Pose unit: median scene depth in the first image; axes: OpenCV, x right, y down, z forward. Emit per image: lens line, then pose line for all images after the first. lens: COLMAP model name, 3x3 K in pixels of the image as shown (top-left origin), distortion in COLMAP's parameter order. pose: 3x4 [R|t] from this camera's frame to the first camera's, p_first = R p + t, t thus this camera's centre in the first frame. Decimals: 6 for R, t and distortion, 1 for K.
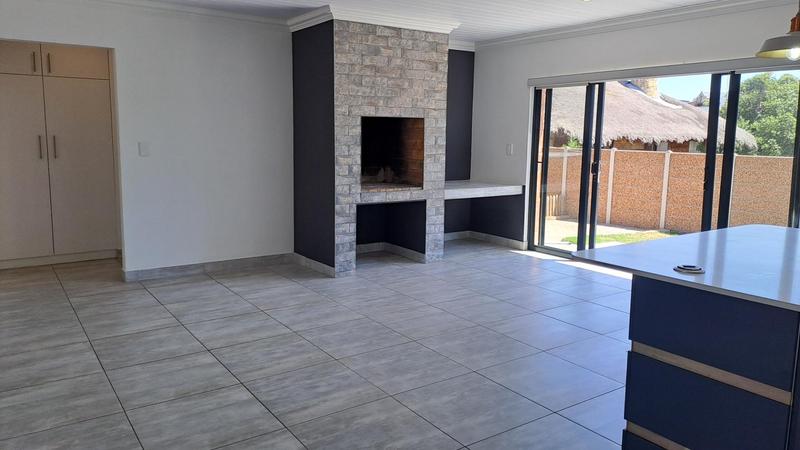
lens RADIAL K [[575.5, 0, 395.1], [0, 575.5, 220.3], [0, 0, 1]] dist [0.047046, -0.032982]
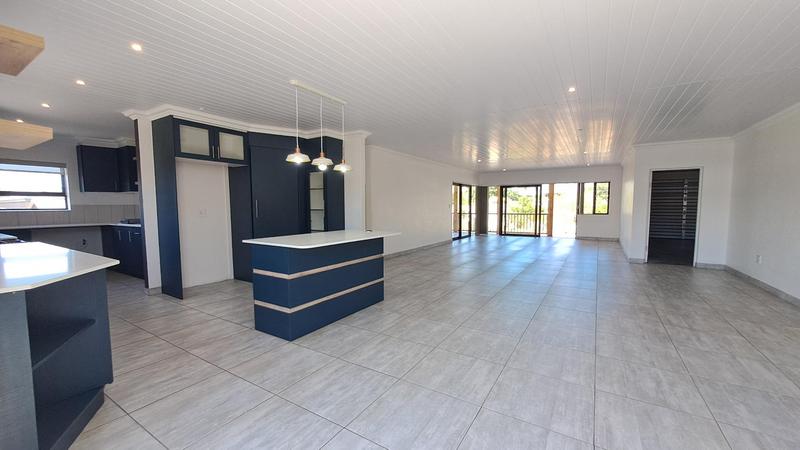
lens RADIAL K [[319.5, 0, 397.4], [0, 319.5, 230.5], [0, 0, 1]] dist [-0.001104, 0.001627]
pose [[-0.917597, 0.023492, -0.396816, 0.408997], [-0.066826, 0.974929, 0.212246, -0.127516], [0.391853, 0.221274, -0.893022, 1.027198]]
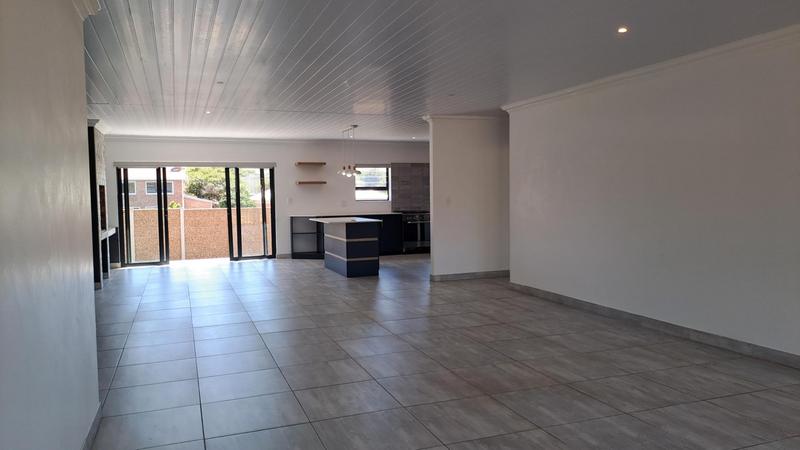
lens RADIAL K [[575.5, 0, 399.6], [0, 575.5, 229.3], [0, 0, 1]] dist [0.047046, -0.032982]
pose [[0.230263, -0.076049, 0.970152, -1.416850], [0.162878, 0.985890, 0.038624, 0.019365], [-0.959401, 0.149123, 0.239401, -0.186374]]
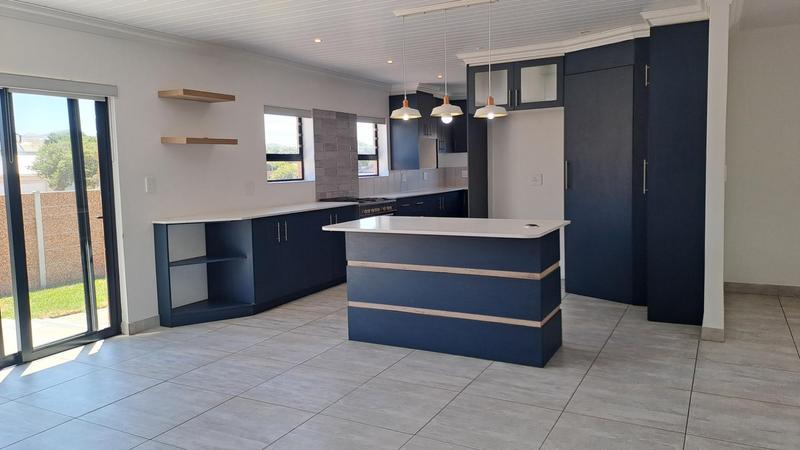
lens RADIAL K [[575.5, 0, 401.3], [0, 575.5, 216.2], [0, 0, 1]] dist [0.047046, -0.032982]
pose [[-0.470960, -0.081084, 0.878420, -0.348014], [0.149250, 0.974088, 0.169934, -0.116944], [-0.869437, 0.211137, -0.446654, 0.787869]]
